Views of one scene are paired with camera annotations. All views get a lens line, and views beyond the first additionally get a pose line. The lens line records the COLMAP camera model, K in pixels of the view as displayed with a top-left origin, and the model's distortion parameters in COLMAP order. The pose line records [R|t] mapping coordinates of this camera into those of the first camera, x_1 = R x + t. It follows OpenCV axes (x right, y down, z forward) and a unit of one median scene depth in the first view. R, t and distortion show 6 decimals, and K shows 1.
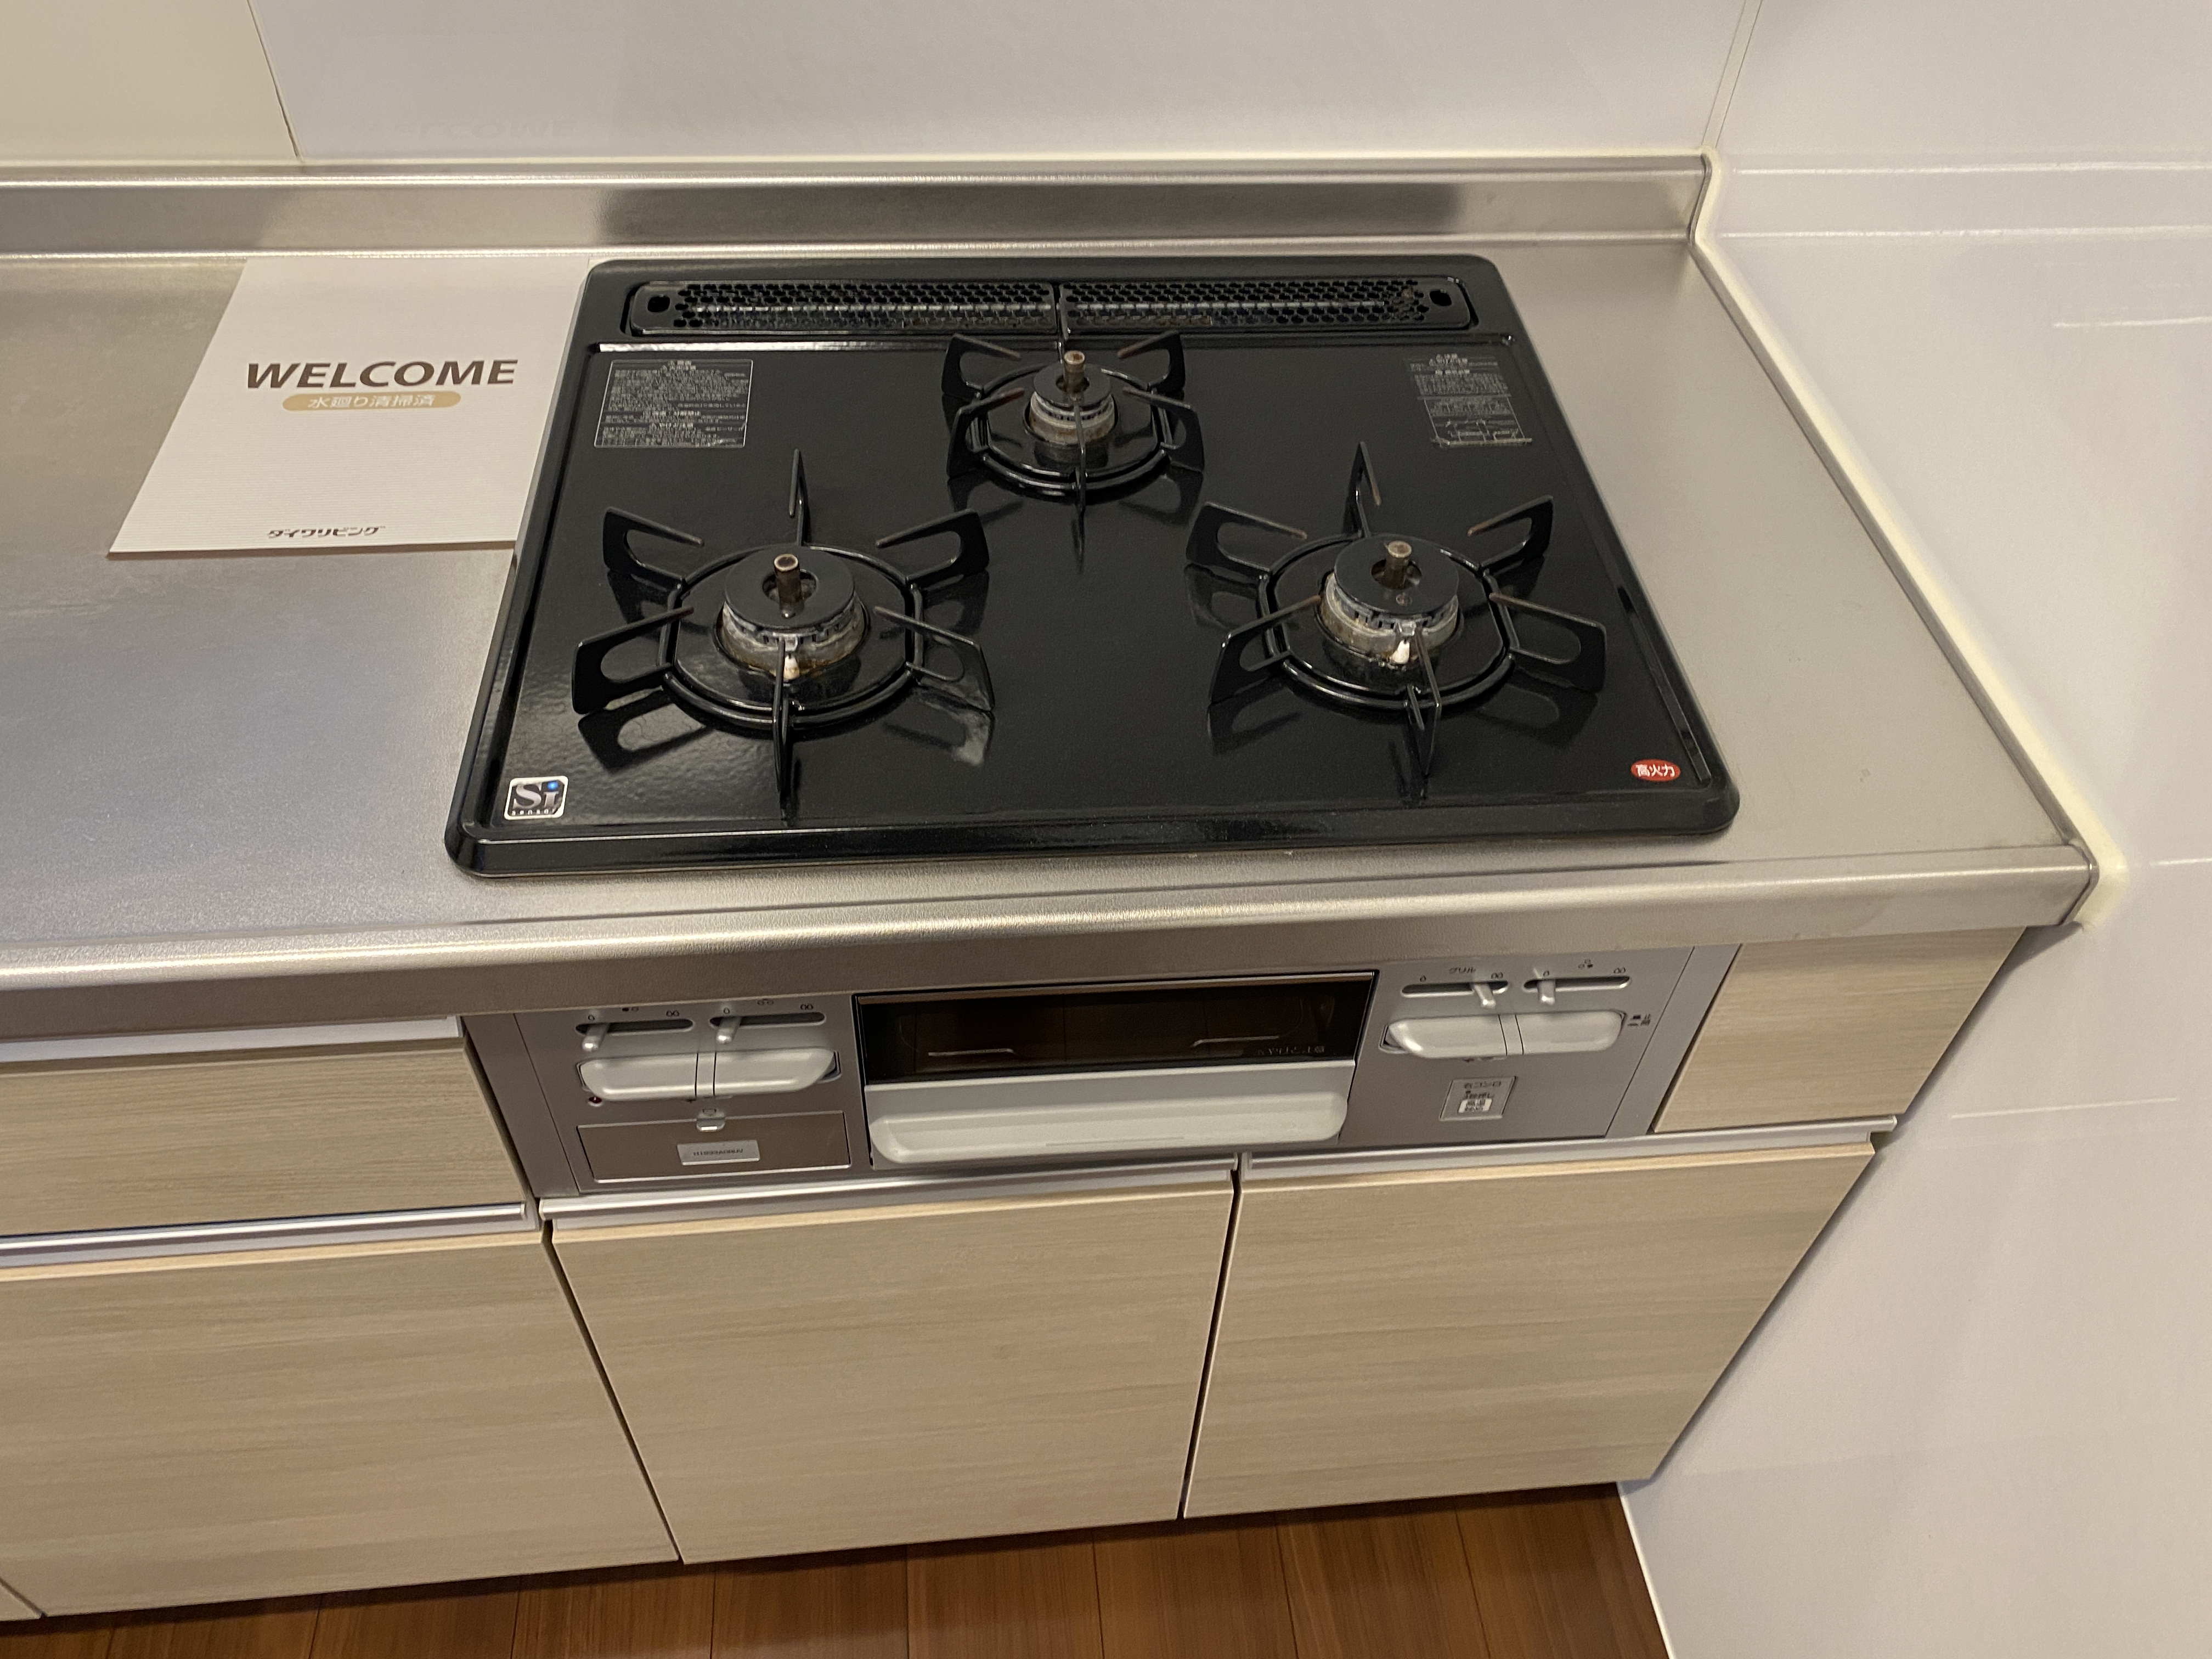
lens RADIAL K [[1704.8, 0, 1106.0], [0, 1704.8, 829.5], [0, 0, 1]] dist [0.026997, -0.022117]
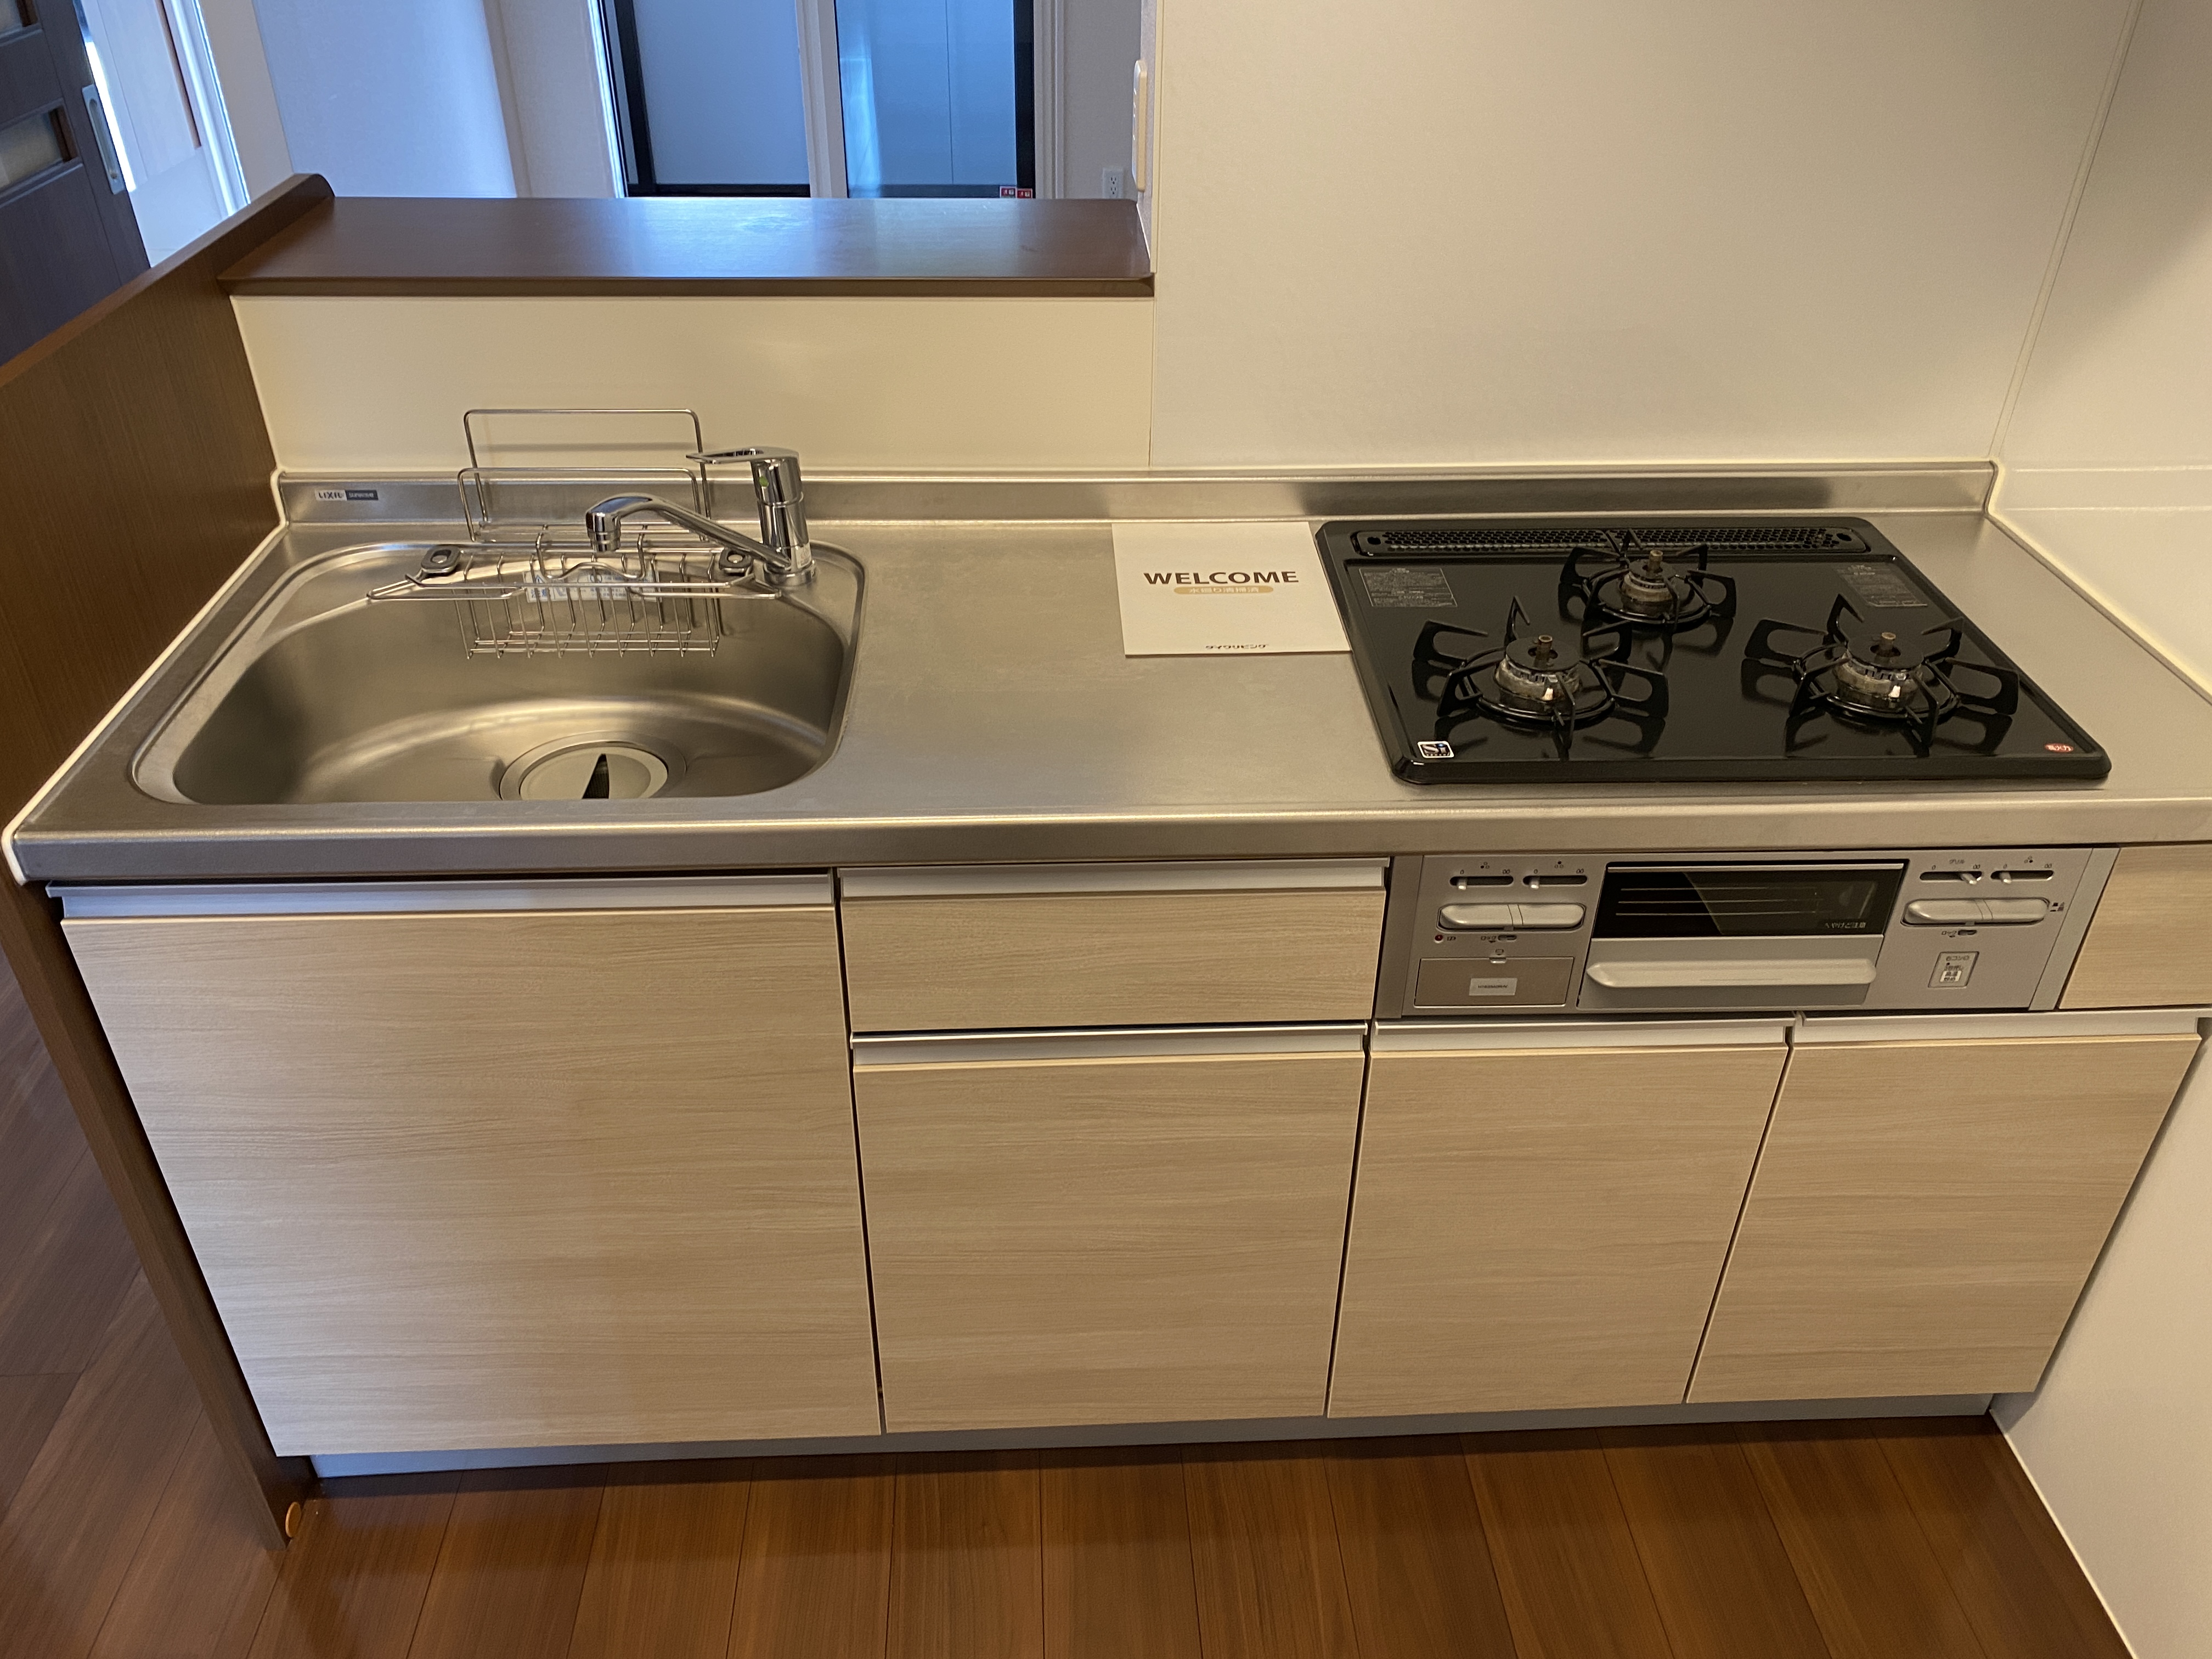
lens RADIAL K [[1692.0, 0, 1108.4], [0, 1692.0, 807.6], [0, 0, 1]] dist [0.069371, -0.098063]
pose [[0.998675, 0.002952, -0.051382, -0.467309], [-0.015770, 0.967885, -0.250898, 0.399533], [0.048992, 0.251376, 0.966649, -0.608549]]
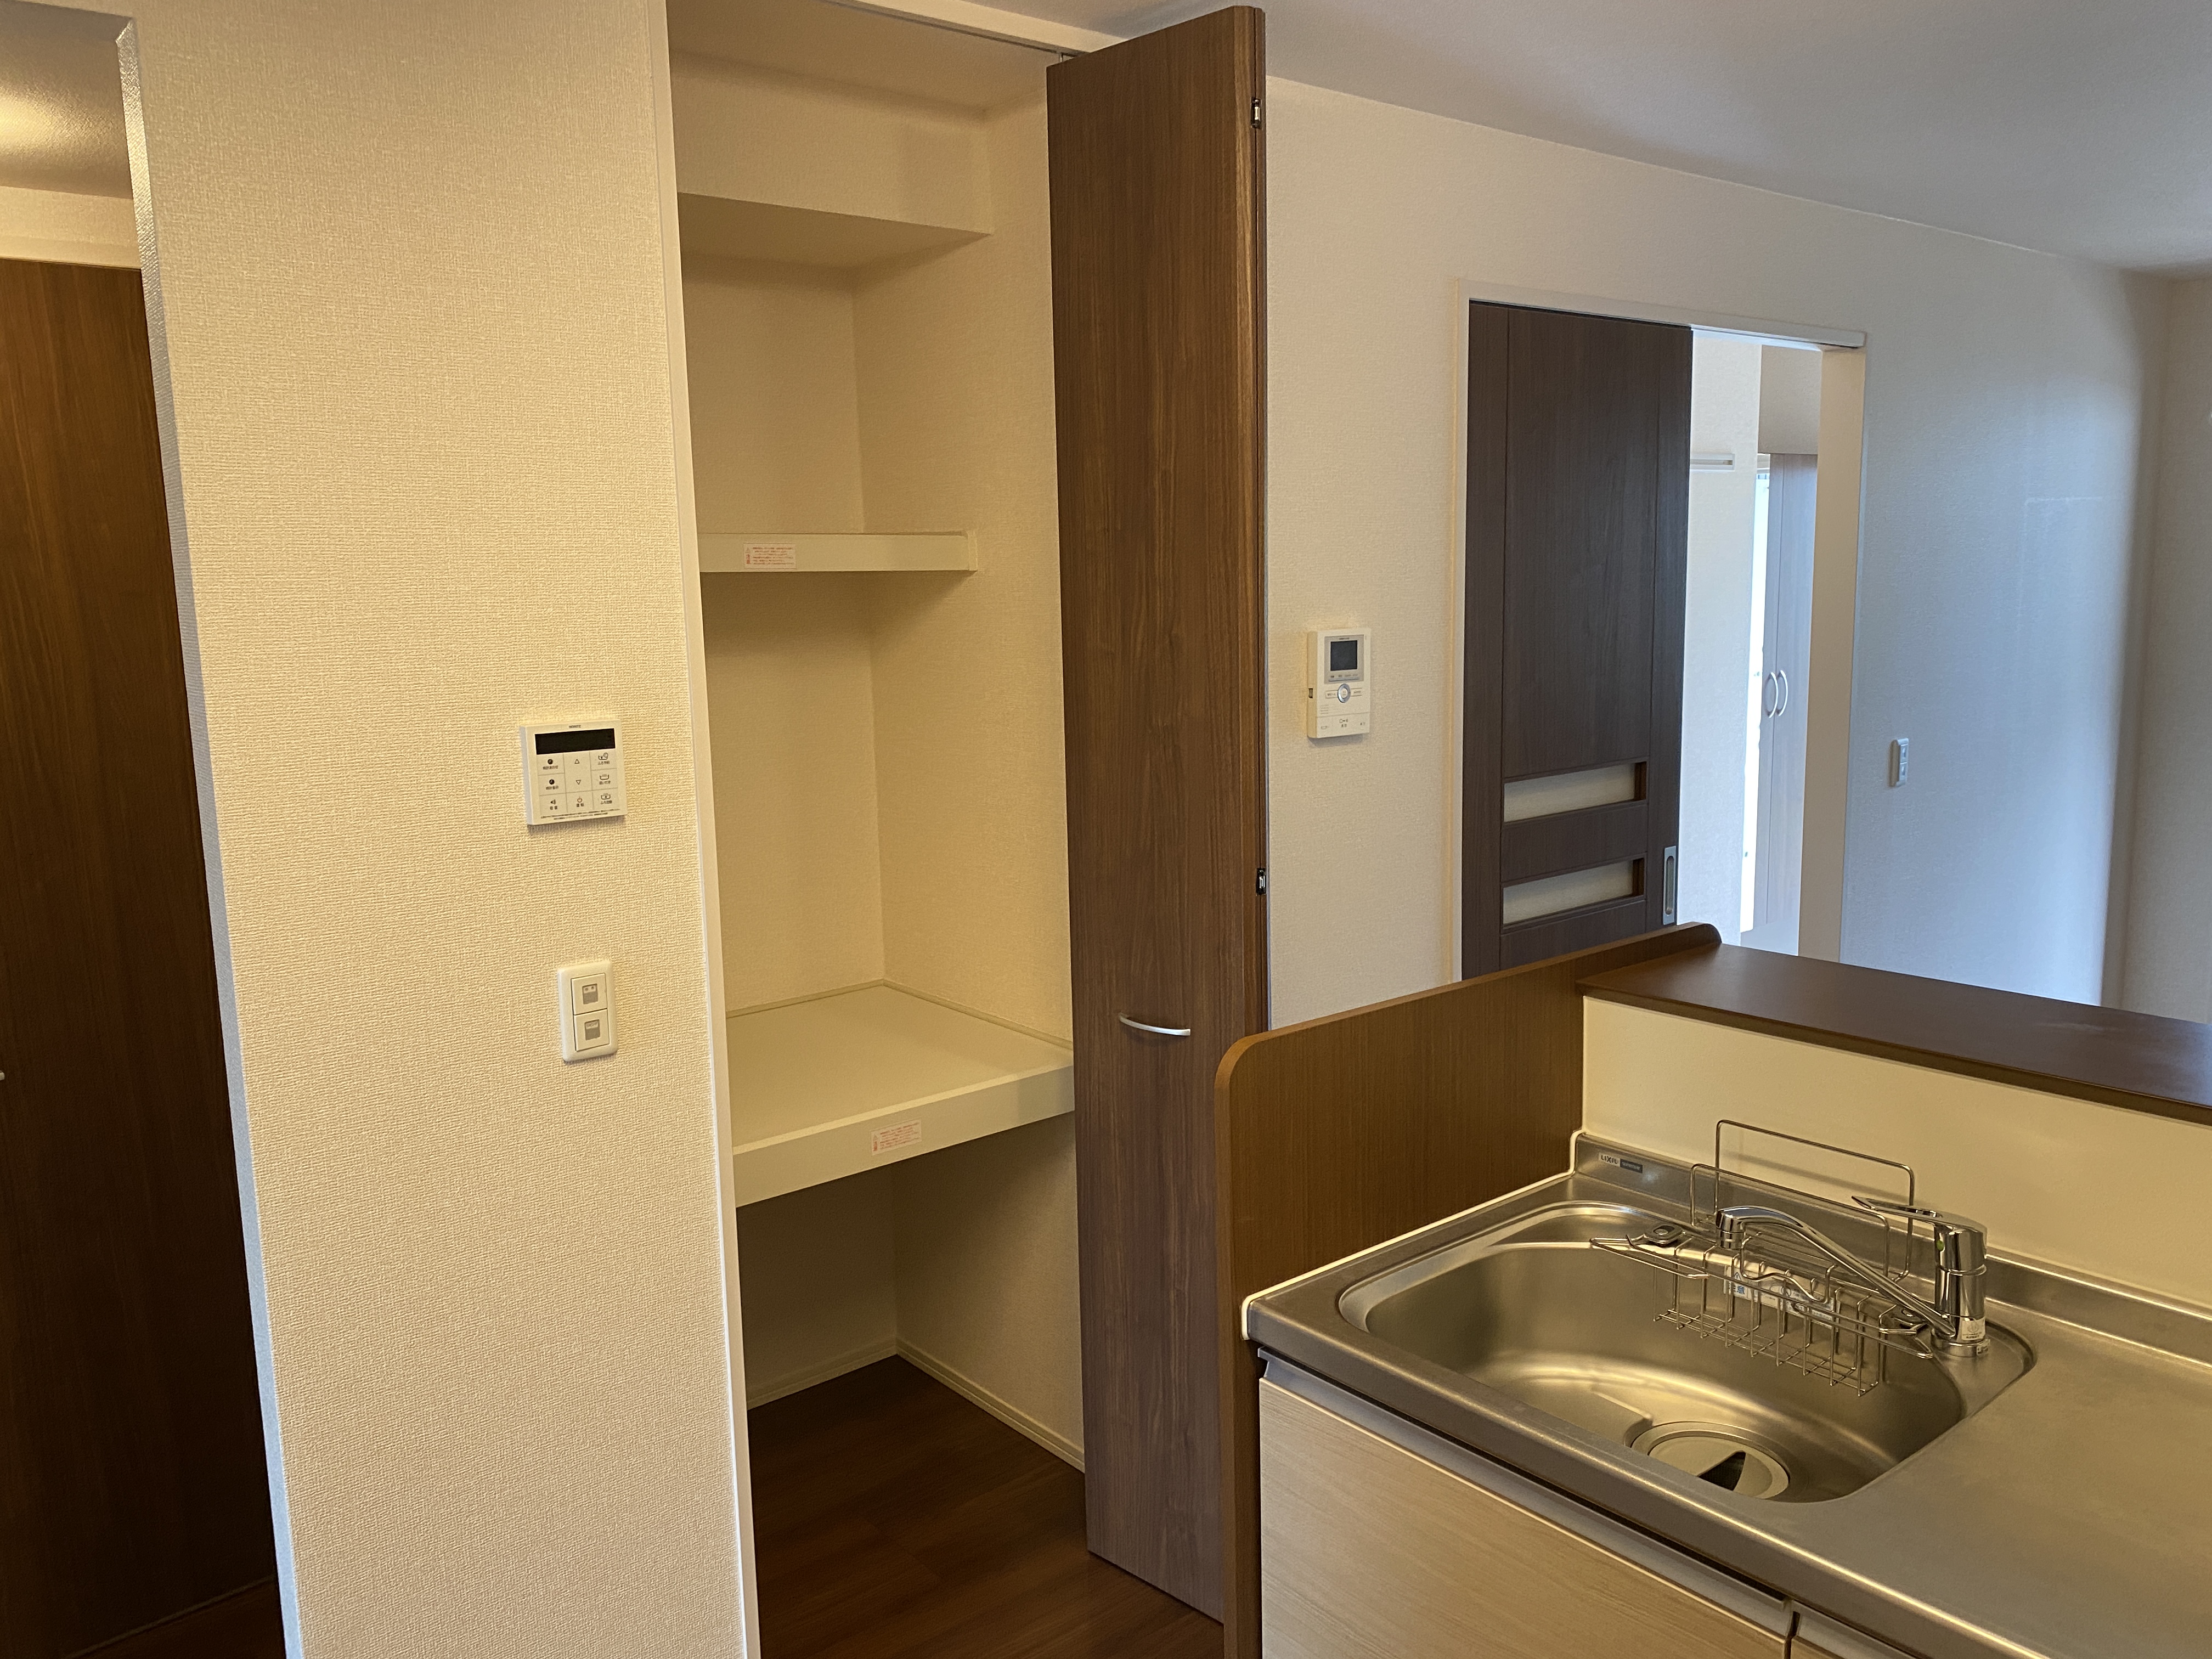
lens RADIAL K [[1704.8, 0, 1106.0], [0, 1704.8, 829.5], [0, 0, 1]] dist [0.026997, -0.022117]
pose [[0.559078, 0.074034, -0.825803, 0.046915], [-0.580491, 0.746112, -0.326109, 0.418968], [0.591998, 0.661692, 0.460110, -0.668745]]
